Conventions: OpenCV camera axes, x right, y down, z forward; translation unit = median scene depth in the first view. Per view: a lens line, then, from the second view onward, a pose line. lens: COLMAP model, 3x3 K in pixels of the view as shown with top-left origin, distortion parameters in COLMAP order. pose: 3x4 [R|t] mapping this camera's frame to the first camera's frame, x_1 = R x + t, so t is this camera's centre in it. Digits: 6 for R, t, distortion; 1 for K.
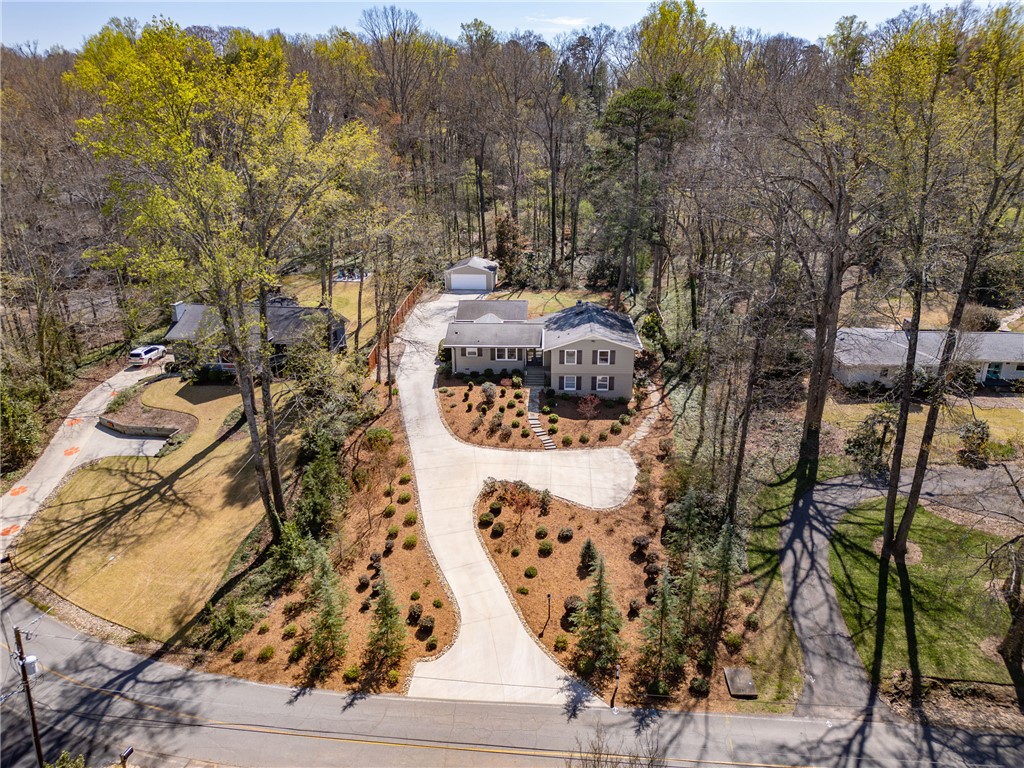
lens RADIAL K [[726.9, 0, 512.0], [0, 726.9, 384.0], [0, 0, 1]] dist [0.038243, -0.005111]
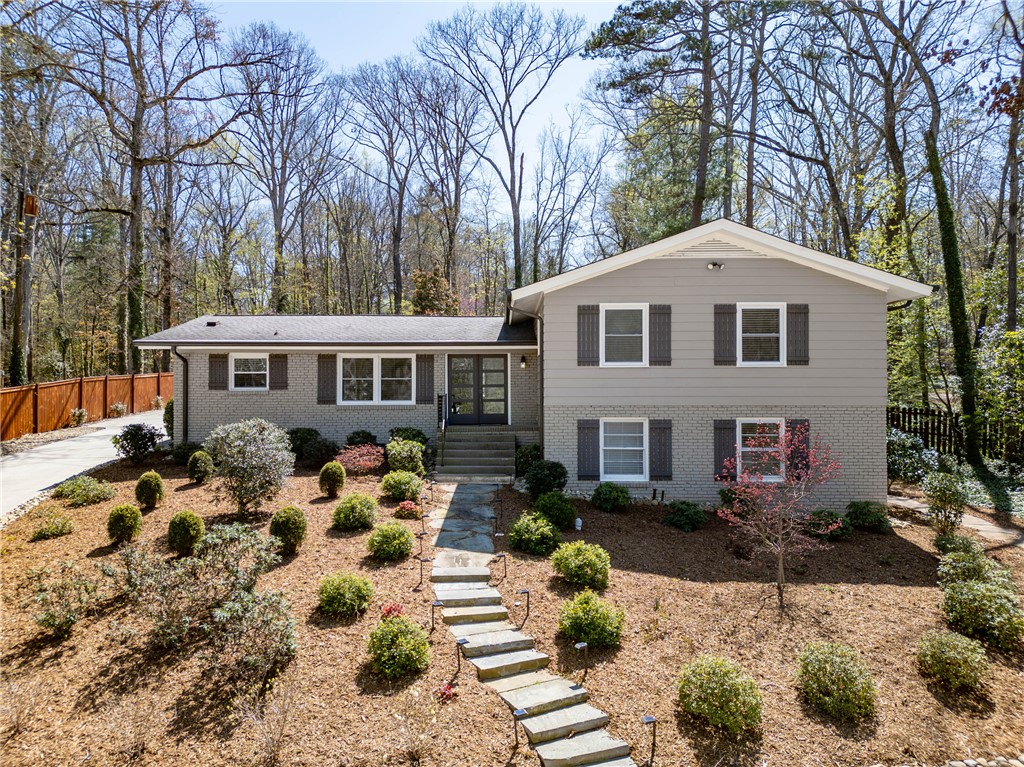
lens RADIAL K [[726.9, 0, 512.0], [0, 726.9, 383.5], [0, 0, 1]] dist [0.038243, -0.005111]
pose [[0.998321, 0.006094, 0.057595, 0.032361], [0.014945, 0.933666, -0.357833, 0.069552], [-0.055955, 0.358093, 0.932008, 0.856313]]
